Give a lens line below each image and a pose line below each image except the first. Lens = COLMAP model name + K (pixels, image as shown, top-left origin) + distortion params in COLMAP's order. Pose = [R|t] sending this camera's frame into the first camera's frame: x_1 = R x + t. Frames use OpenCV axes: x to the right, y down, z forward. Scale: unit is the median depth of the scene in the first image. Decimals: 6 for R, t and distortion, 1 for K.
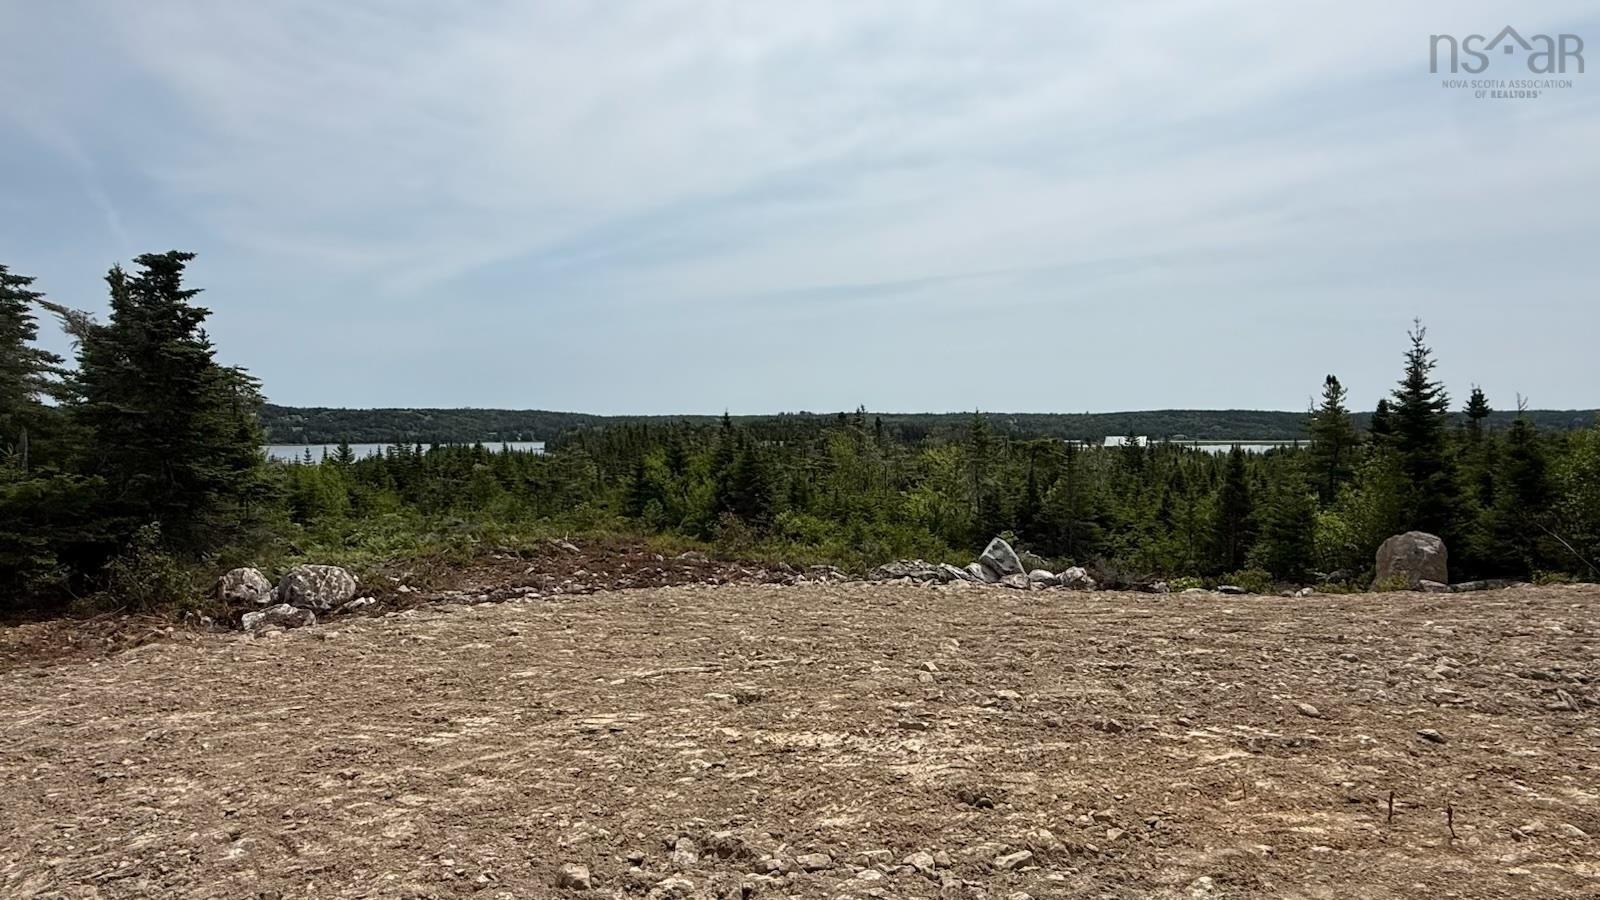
lens RADIAL K [[926.6, 0, 793.8], [0, 926.6, 450.3], [0, 0, 1]] dist [-0.003905, 0.002445]
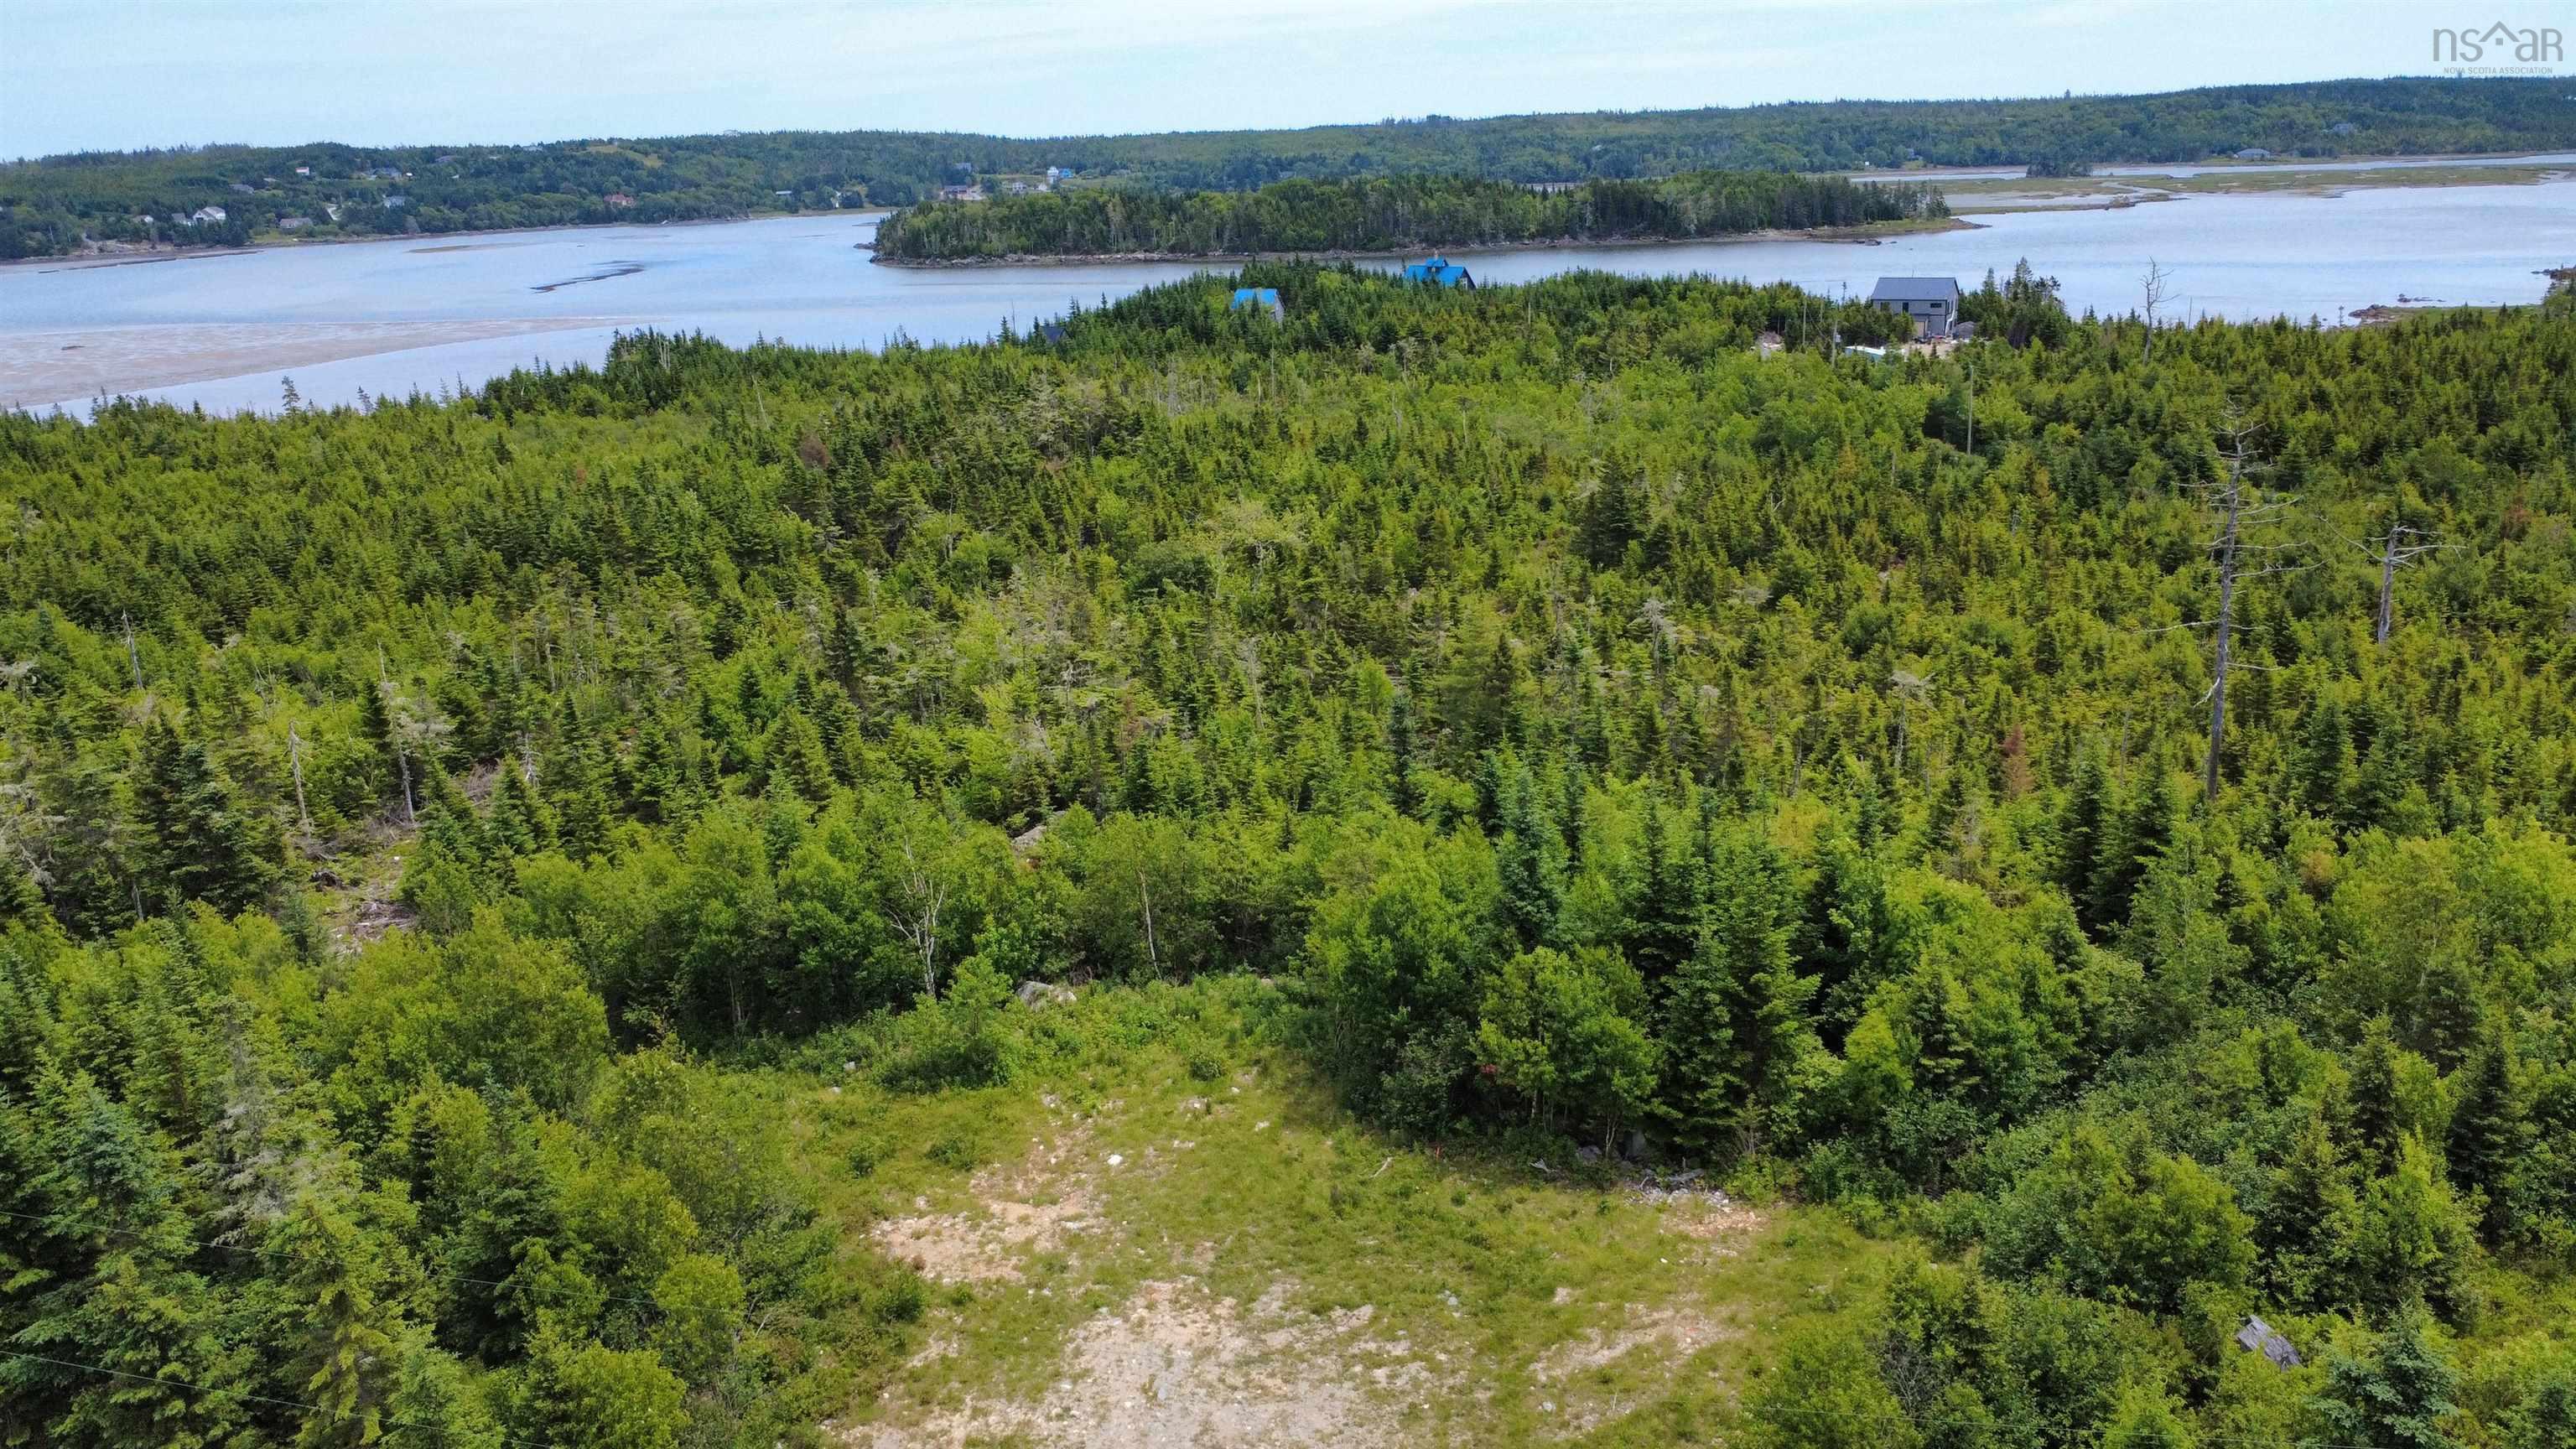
lens RADIAL K [[1934.6, 0, 1289.3], [0, 1934.6, 712.7], [0, 0, 1]] dist [0.002680, -0.005713]
pose [[0.996669, -0.009957, -0.080943, 0.659232], [0.031011, 0.964233, 0.263234, -0.537167], [0.075426, -0.264868, 0.961330, -0.914697]]
